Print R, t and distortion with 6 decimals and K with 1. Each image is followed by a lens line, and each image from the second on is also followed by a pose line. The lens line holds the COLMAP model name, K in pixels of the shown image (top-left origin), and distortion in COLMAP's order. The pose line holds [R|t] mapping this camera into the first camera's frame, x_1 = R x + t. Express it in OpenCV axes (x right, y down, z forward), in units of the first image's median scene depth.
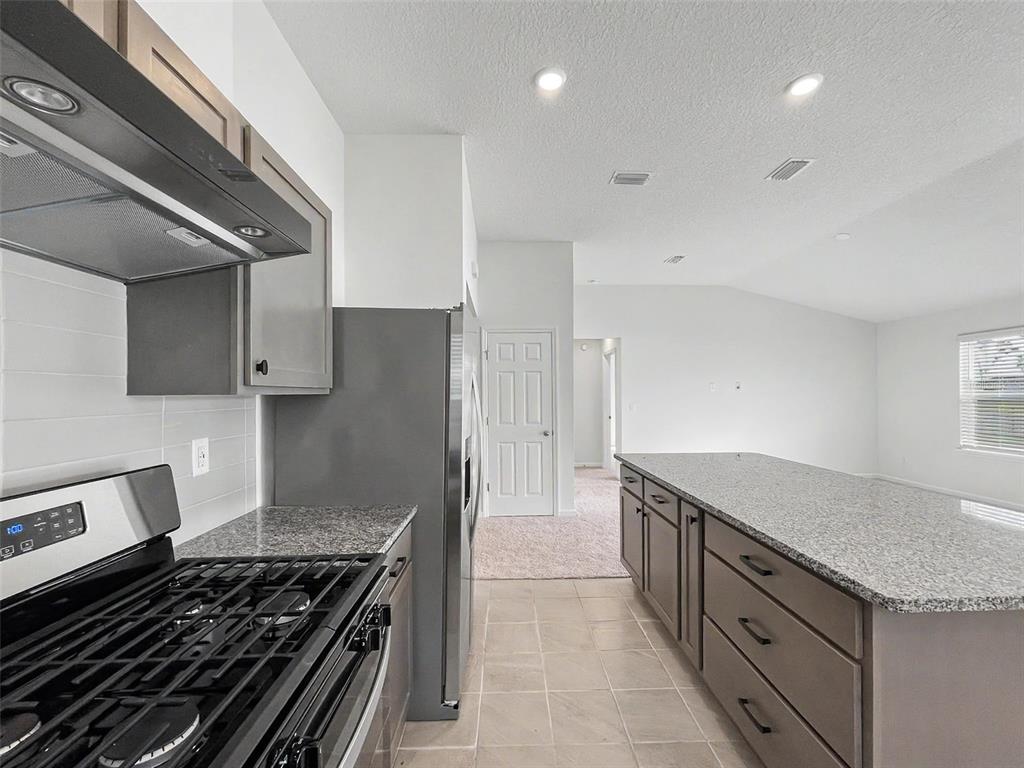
lens RADIAL K [[423.3, 0, 513.9], [0, 423.3, 392.4], [0, 0, 1]] dist [-0.000932, 0.000094]
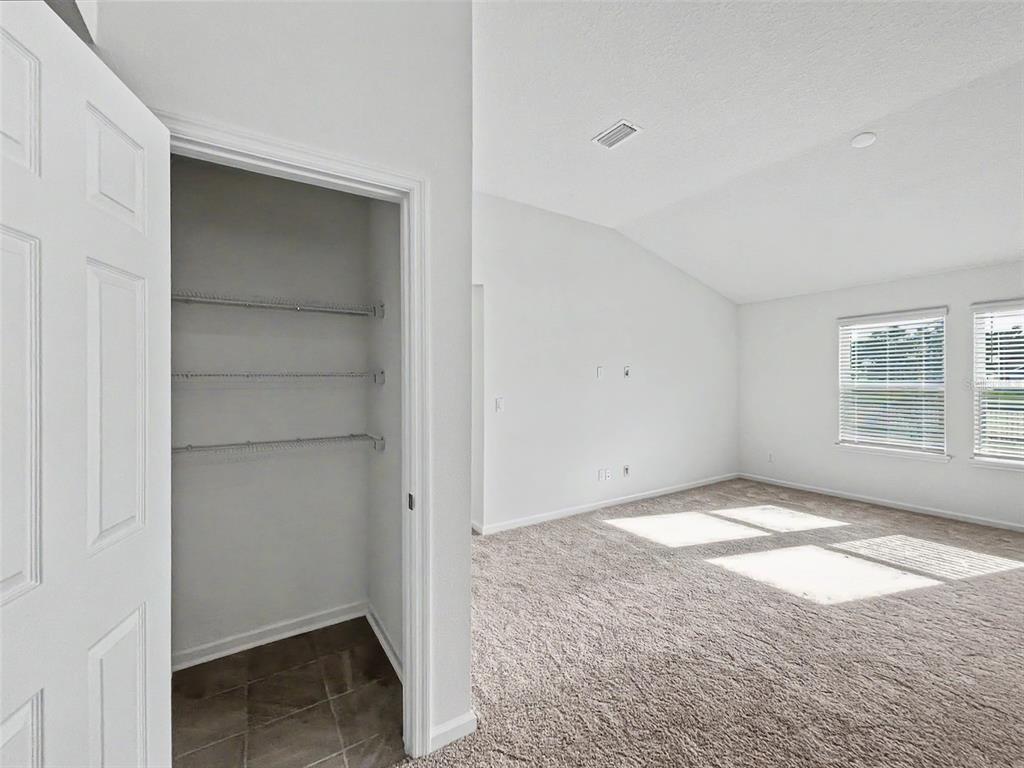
lens RADIAL K [[423.3, 0, 513.9], [0, 423.3, 392.4], [0, 0, 1]] dist [-0.000932, 0.000094]
pose [[0.851937, -0.002603, 0.523638, -0.009210], [-0.006374, 0.999862, 0.015341, 0.010749], [-0.523605, -0.016407, 0.851803, 0.488835]]
